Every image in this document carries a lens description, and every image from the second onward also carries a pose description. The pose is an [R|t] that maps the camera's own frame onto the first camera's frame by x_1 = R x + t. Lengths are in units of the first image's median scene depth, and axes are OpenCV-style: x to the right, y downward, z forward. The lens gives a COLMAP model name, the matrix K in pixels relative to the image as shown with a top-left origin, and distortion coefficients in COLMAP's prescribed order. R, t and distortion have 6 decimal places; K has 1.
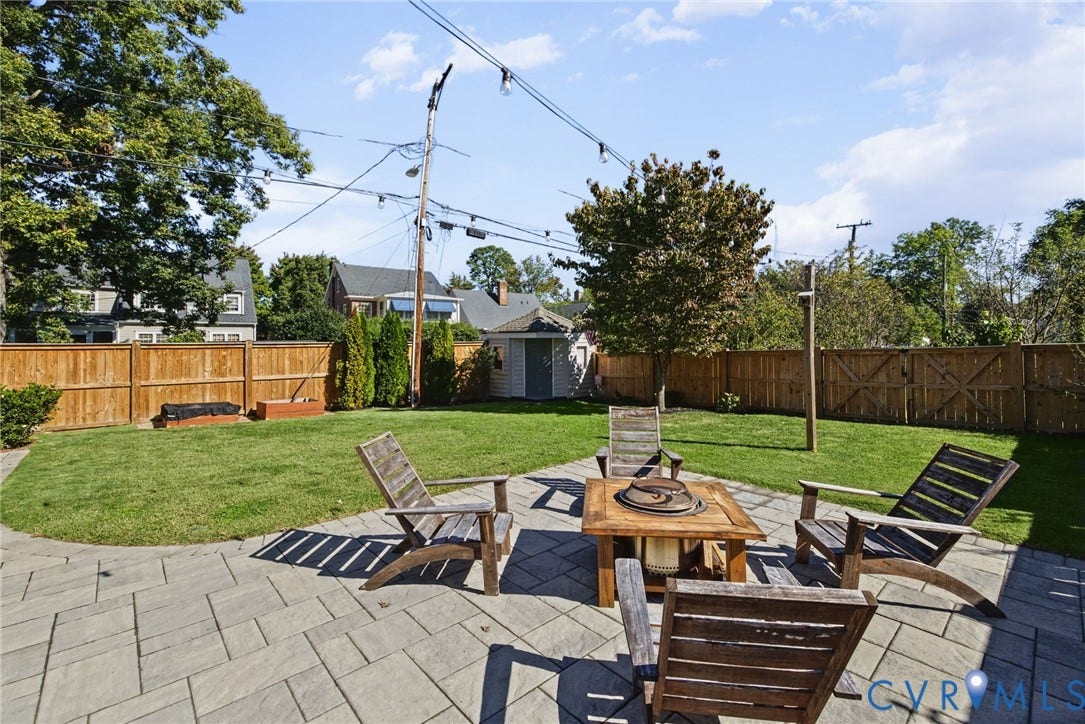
lens RADIAL K [[465.1, 0, 559.5], [0, 465.1, 336.8], [0, 0, 1]] dist [0.002121, -0.000464]
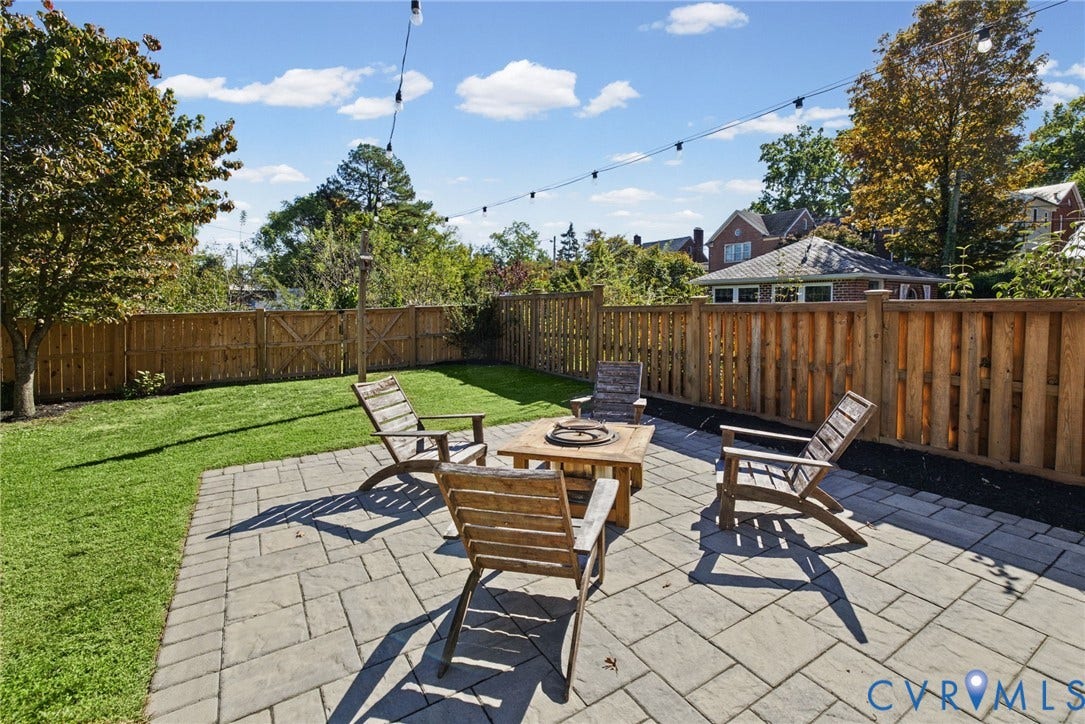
lens RADIAL K [[479.3, 0, 542.4], [0, 479.3, 313.3], [0, 0, 1]] dist [0.001155, 0.000053]
pose [[0.204024, -0.013926, 0.978867, -0.316836], [-0.016764, 0.999702, 0.017717, 0.005865], [-0.978822, -0.020024, 0.203730, 0.273550]]
